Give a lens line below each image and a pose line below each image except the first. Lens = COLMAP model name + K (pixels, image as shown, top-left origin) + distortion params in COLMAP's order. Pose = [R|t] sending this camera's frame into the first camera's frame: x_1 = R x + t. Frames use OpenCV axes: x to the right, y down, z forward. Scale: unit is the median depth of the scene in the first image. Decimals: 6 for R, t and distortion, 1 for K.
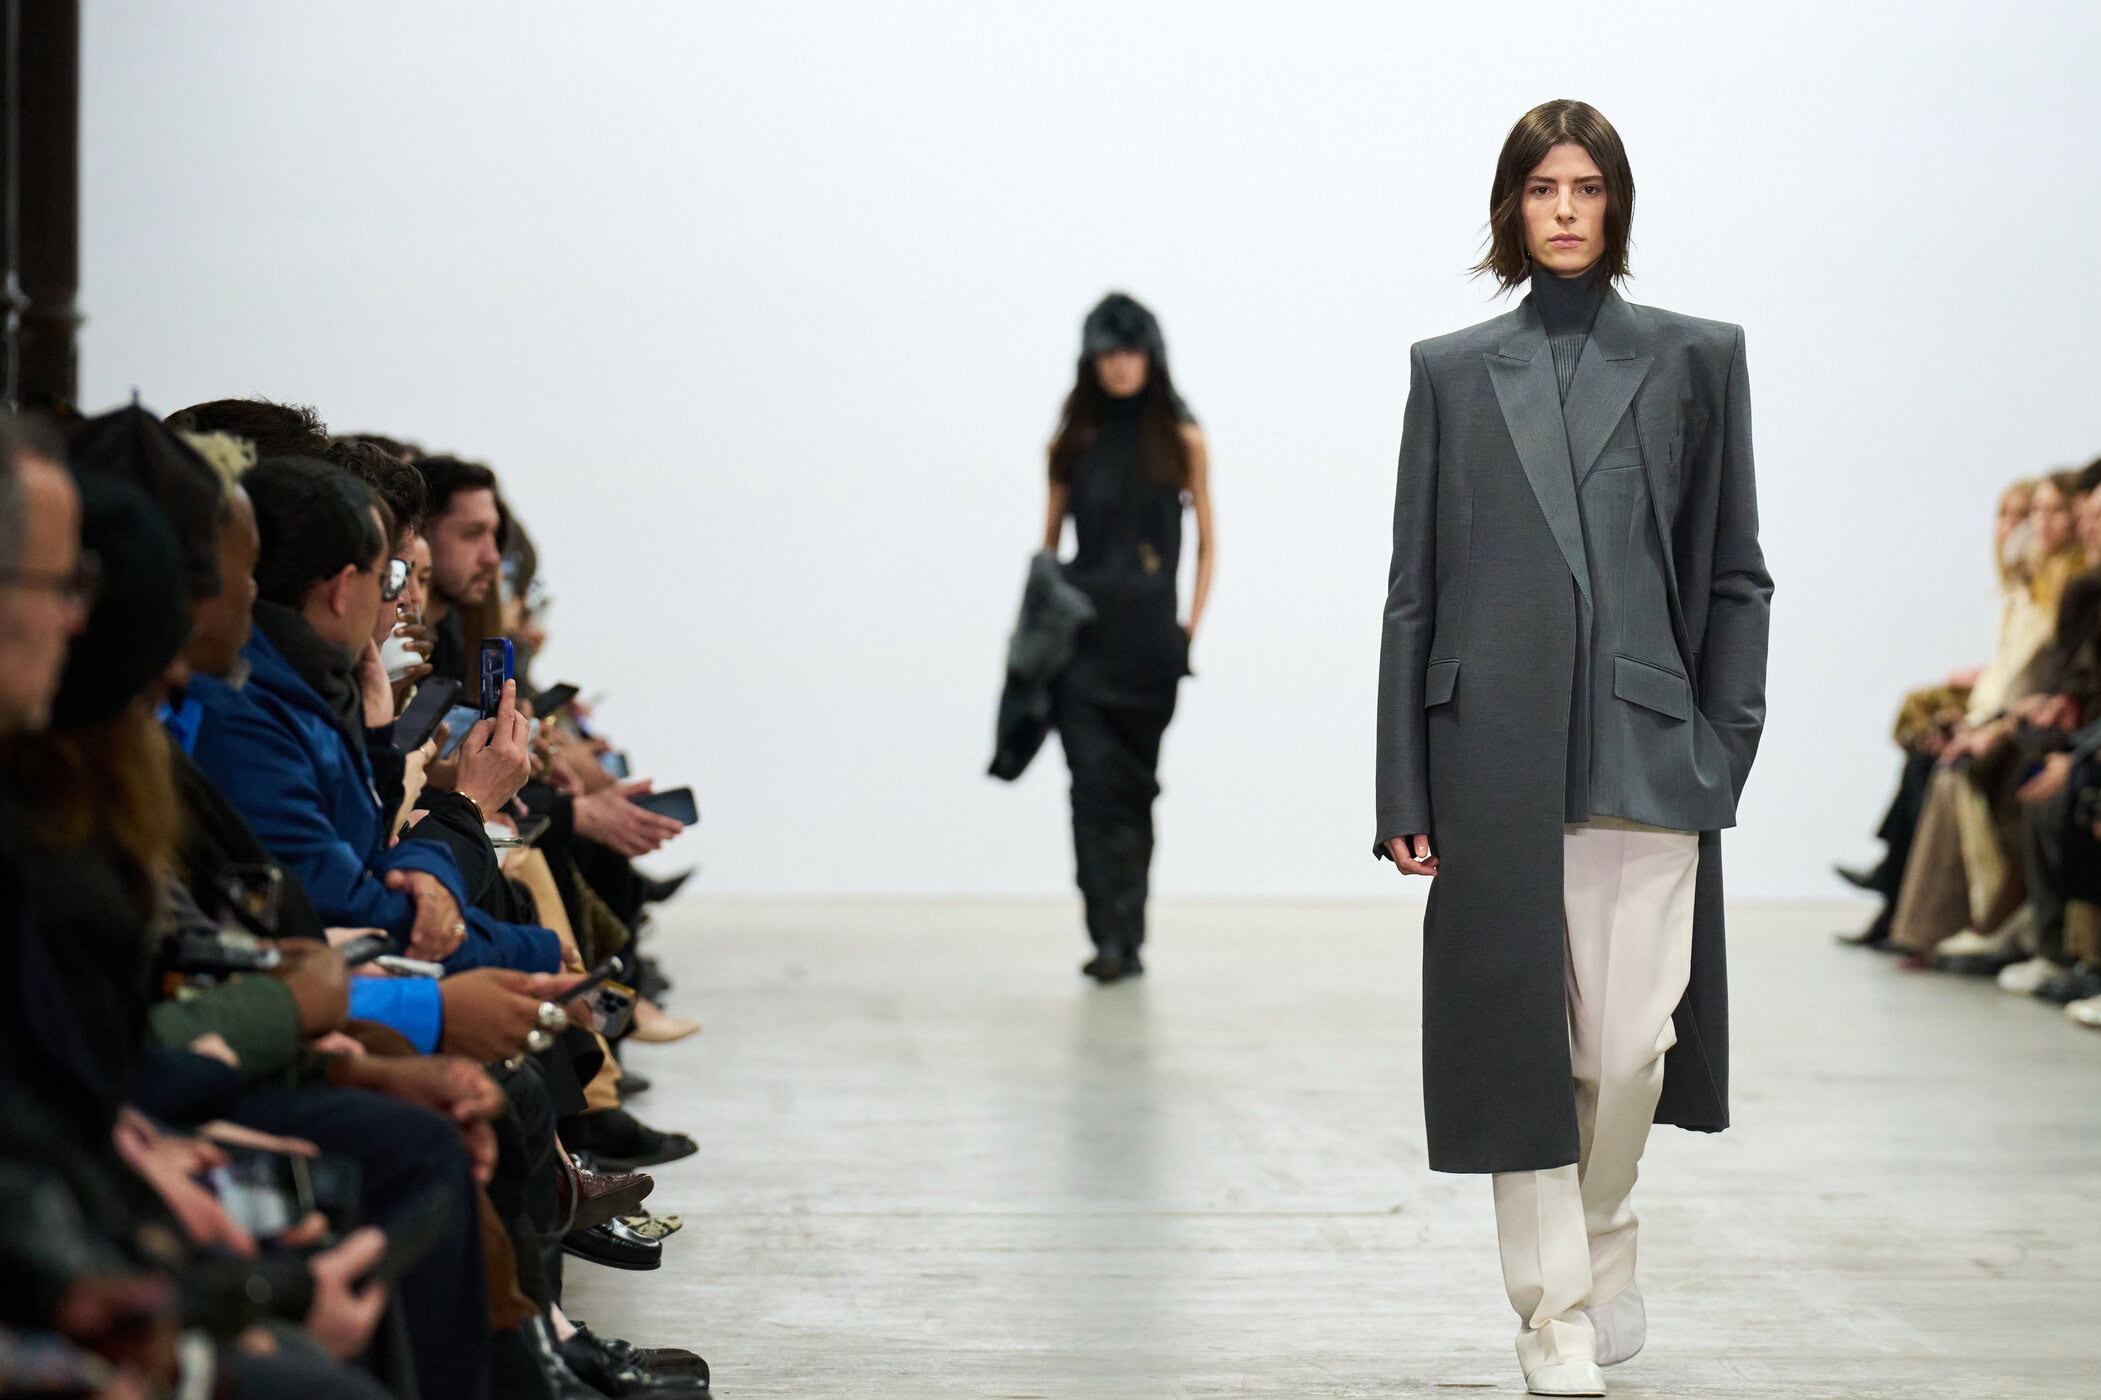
lens RADIAL K [[11744.9, 0, 1052.3], [0, 11744.9, 693.2], [0, 0, 1]] dist [-0.134898, 0.000000]
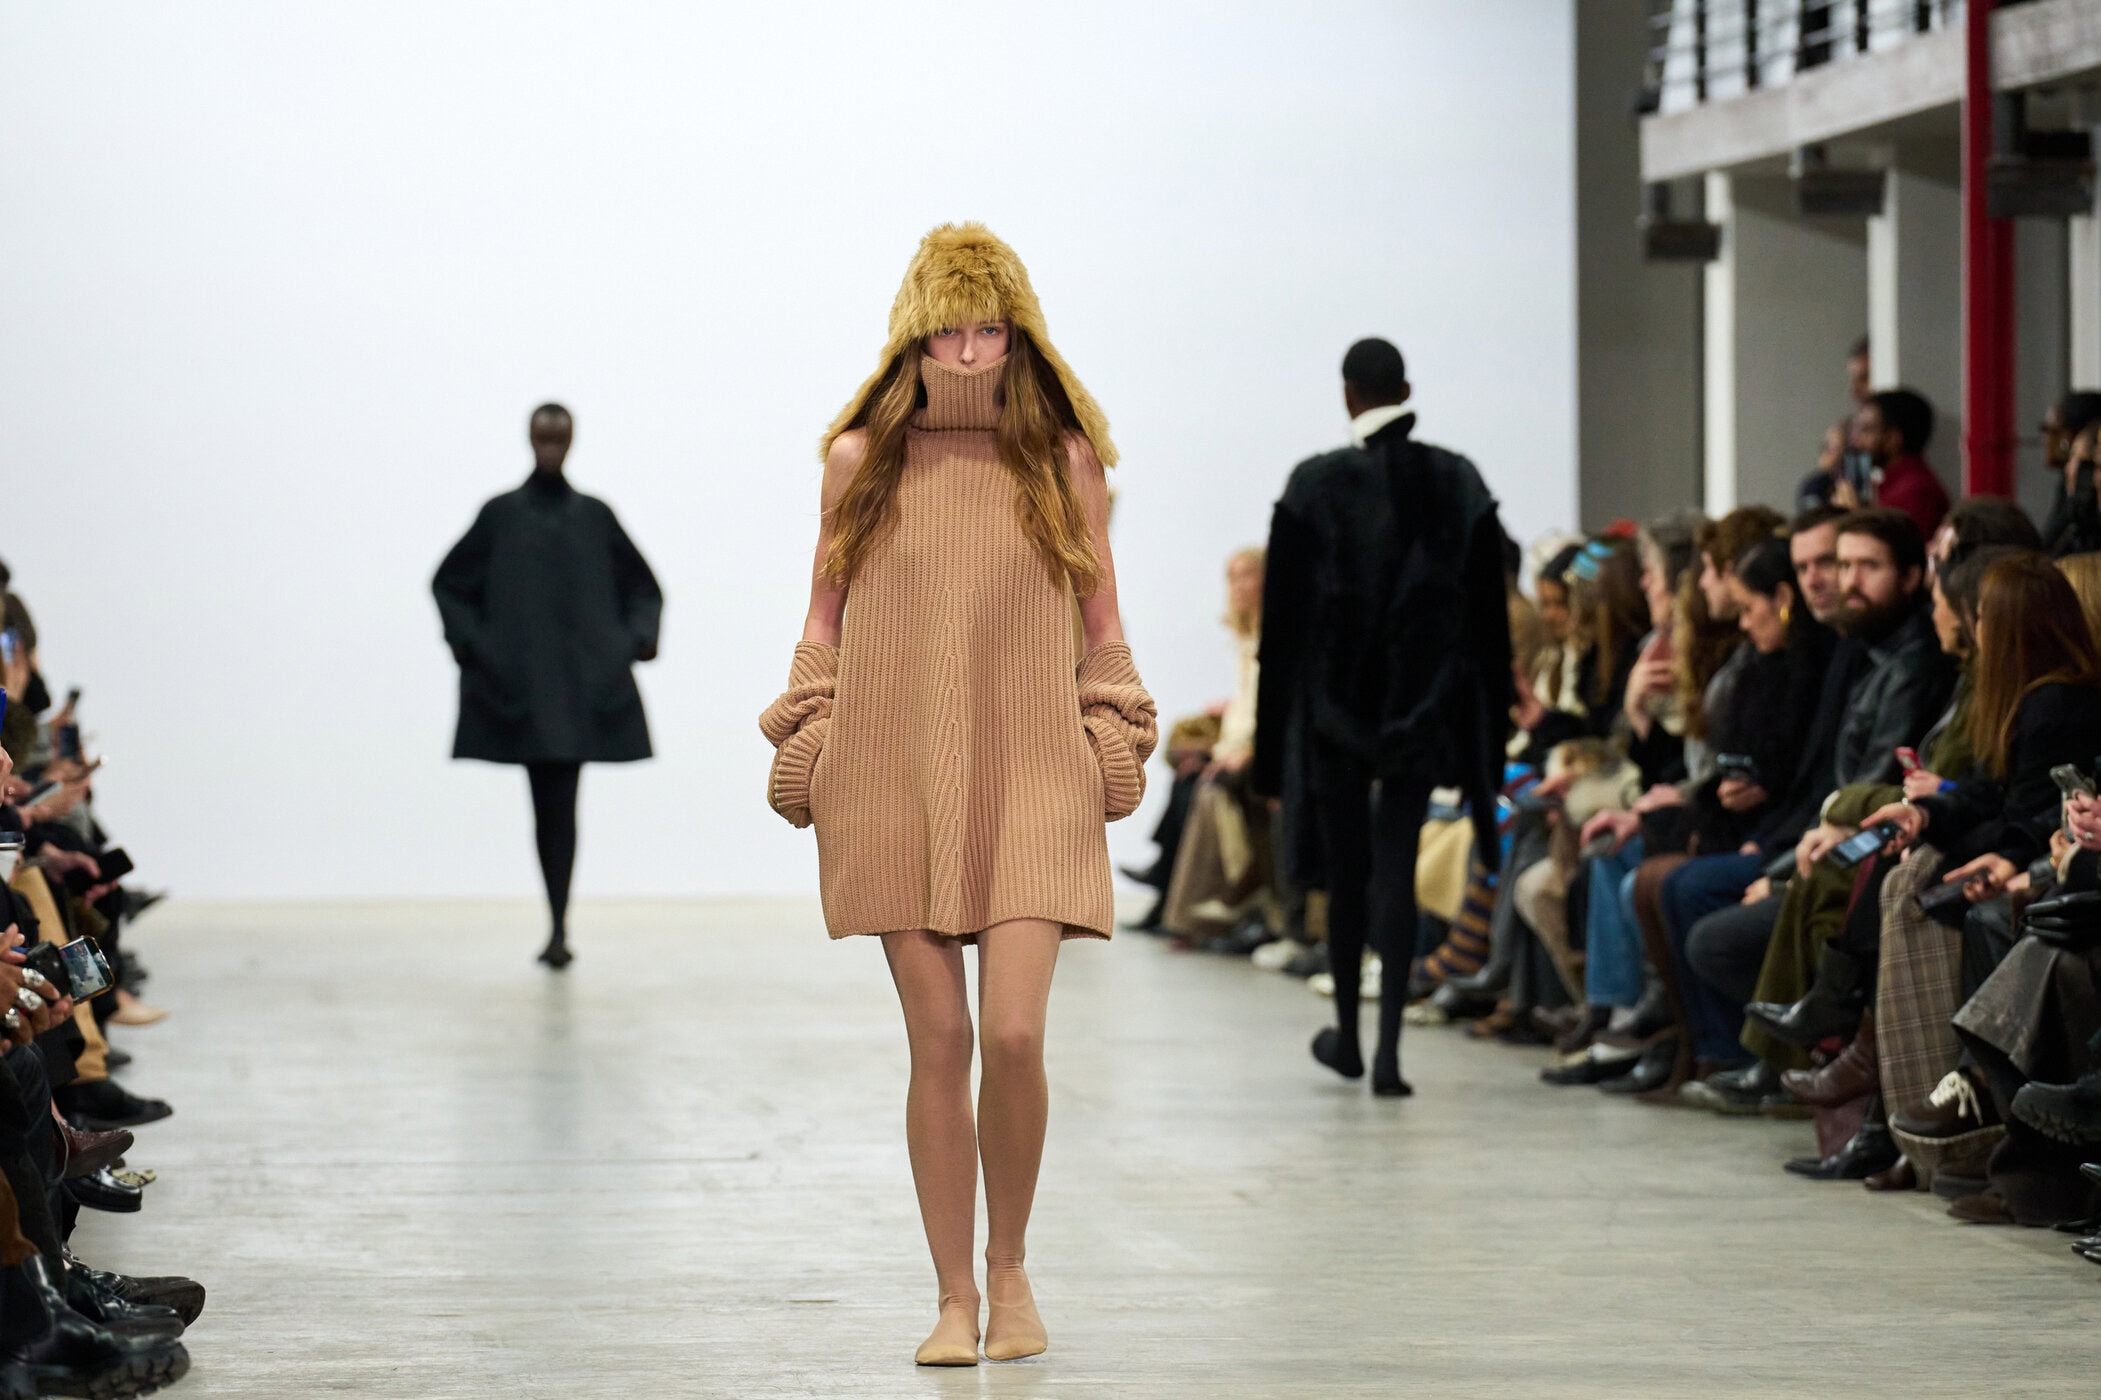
lens RADIAL K [[11744.9, 0, 1069.1], [0, 11744.9, 694.6], [0, 0, 1]] dist [-0.134898, 0.000000]
pose [[0.997229, -0.009758, 0.073745, -0.026714], [0.009954, 0.999948, -0.002293, -0.000115], [-0.073718, 0.003021, 0.997275, -0.200822]]
